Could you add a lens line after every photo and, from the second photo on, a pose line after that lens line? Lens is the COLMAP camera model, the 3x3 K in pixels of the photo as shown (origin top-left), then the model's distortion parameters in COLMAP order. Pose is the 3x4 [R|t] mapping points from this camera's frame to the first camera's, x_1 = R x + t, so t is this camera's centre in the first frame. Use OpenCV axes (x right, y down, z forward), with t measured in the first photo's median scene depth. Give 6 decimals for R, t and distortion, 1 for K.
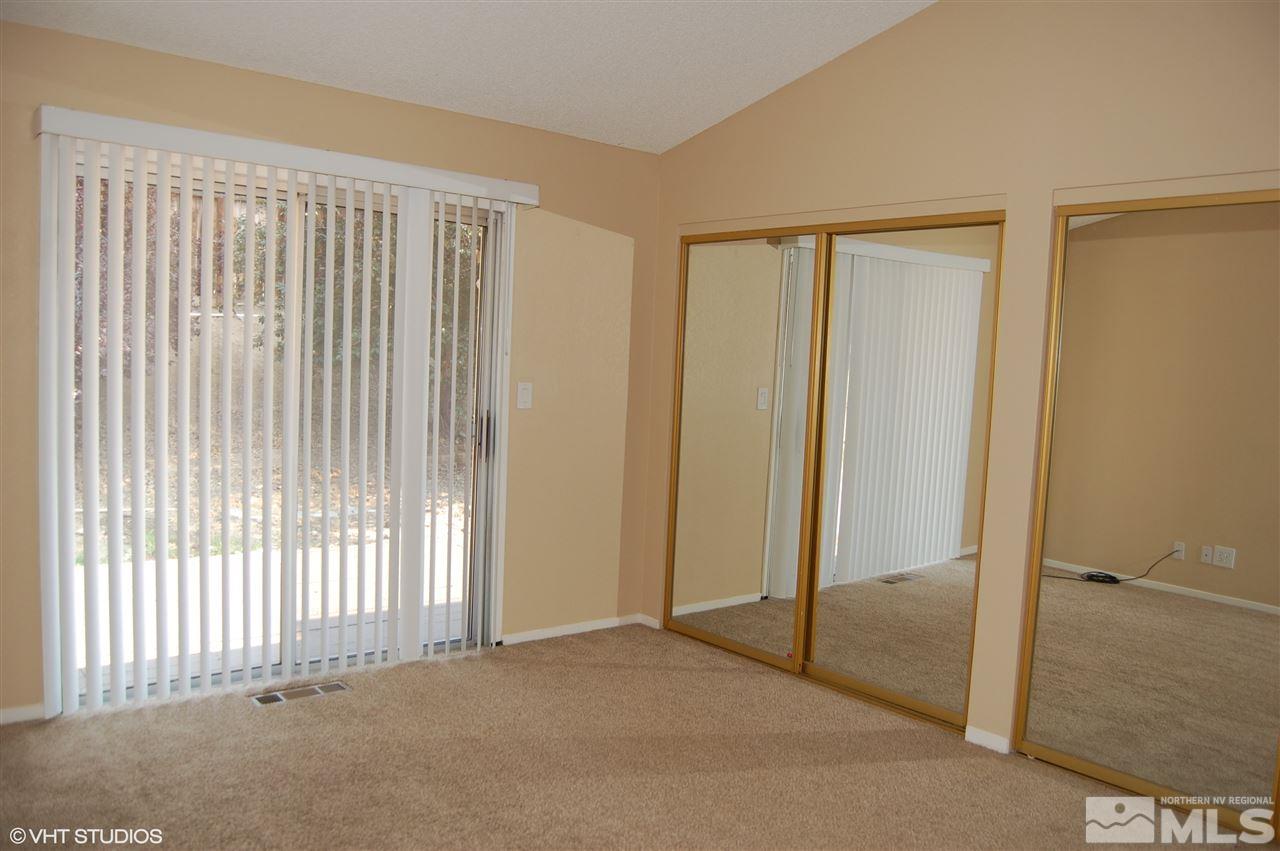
lens RADIAL K [[1008.6, 0, 640.0], [0, 1008.6, 425.5], [0, 0, 1]] dist [-0.080228, 0.002043]
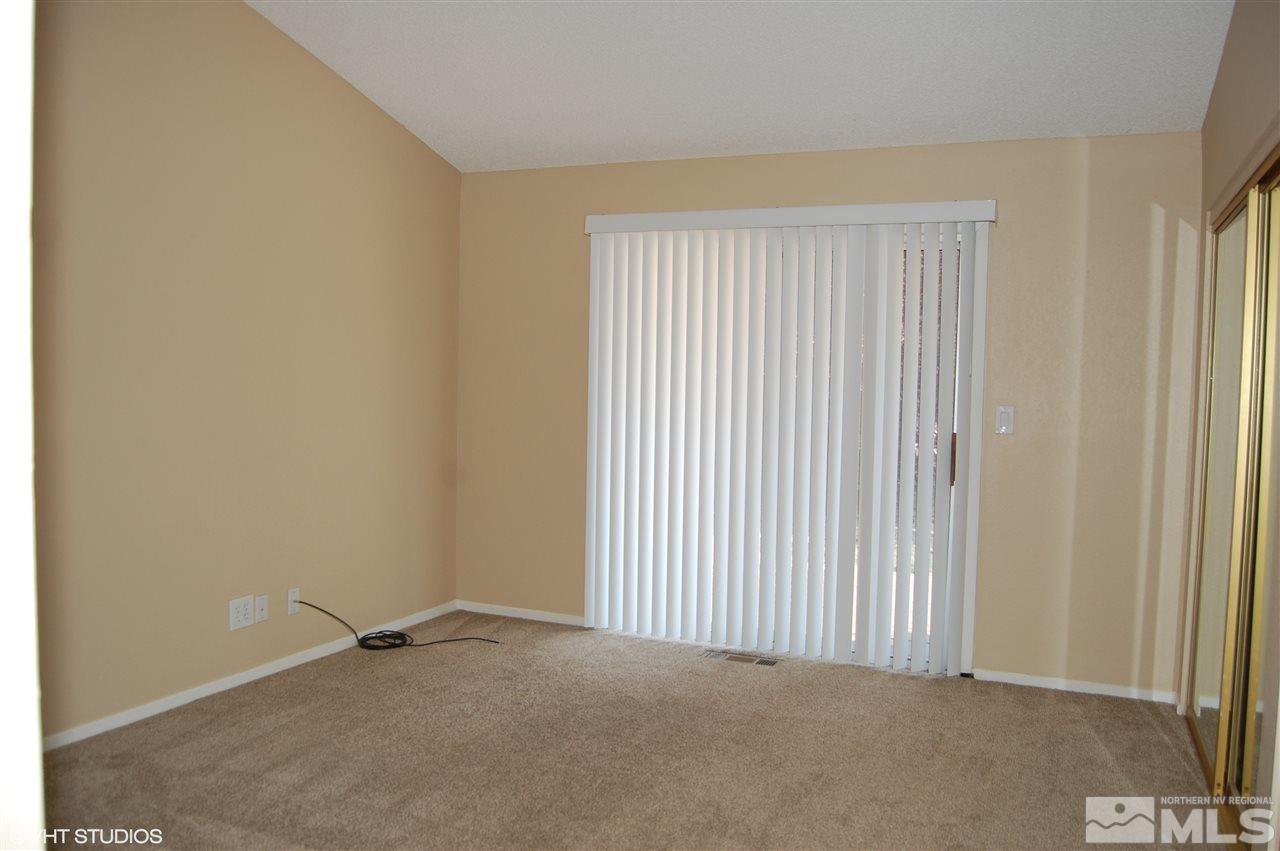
lens RADIAL K [[1008.6, 0, 640.0], [0, 1008.6, 425.5], [0, 0, 1]] dist [-0.080228, 0.002043]
pose [[0.456309, 0.007023, -0.889794, 0.667930], [-0.065836, 0.997495, -0.025889, 0.025387], [0.887382, 0.070394, 0.455628, 0.309228]]
